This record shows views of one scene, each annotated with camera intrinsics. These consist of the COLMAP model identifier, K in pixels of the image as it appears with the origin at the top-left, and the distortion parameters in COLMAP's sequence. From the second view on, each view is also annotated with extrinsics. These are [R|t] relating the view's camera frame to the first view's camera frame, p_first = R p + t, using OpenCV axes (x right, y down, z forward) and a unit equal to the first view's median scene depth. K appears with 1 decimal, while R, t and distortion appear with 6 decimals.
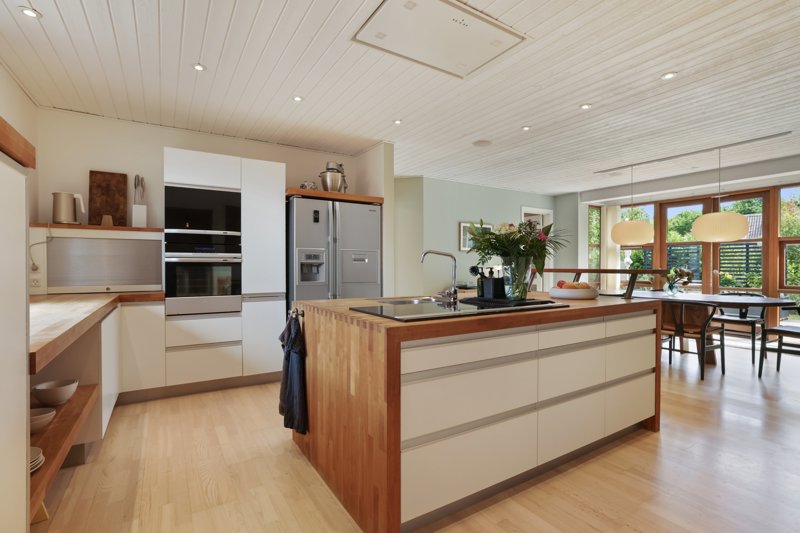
lens RADIAL K [[384.3, 0, 402.3], [0, 384.3, 265.5], [0, 0, 1]] dist [-0.005155, -0.000469]
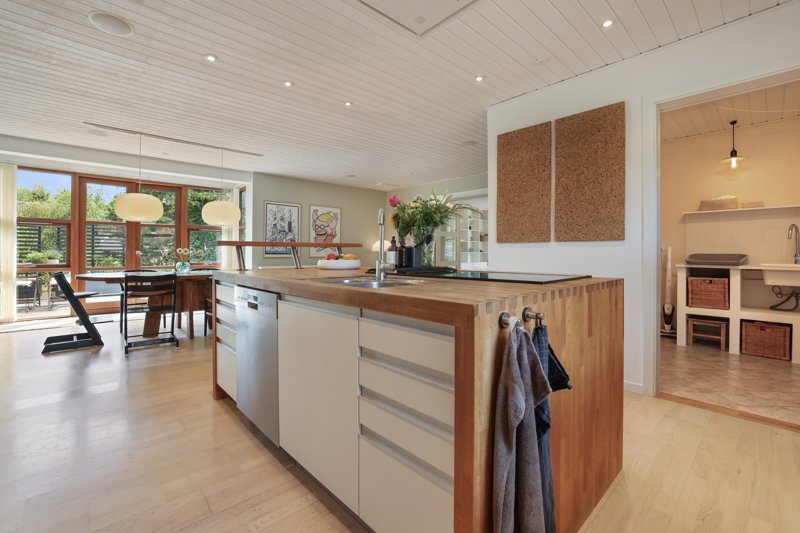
lens RADIAL K [[353.0, 0, 397.1], [0, 353.0, 265.2], [0, 0, 1]] dist [0.001656, 0.000461]
pose [[-0.165417, -0.038369, 0.985477, -0.382367], [0.006460, 0.999179, 0.039986, 0.018304], [-0.986203, 0.012980, -0.165033, 0.671186]]
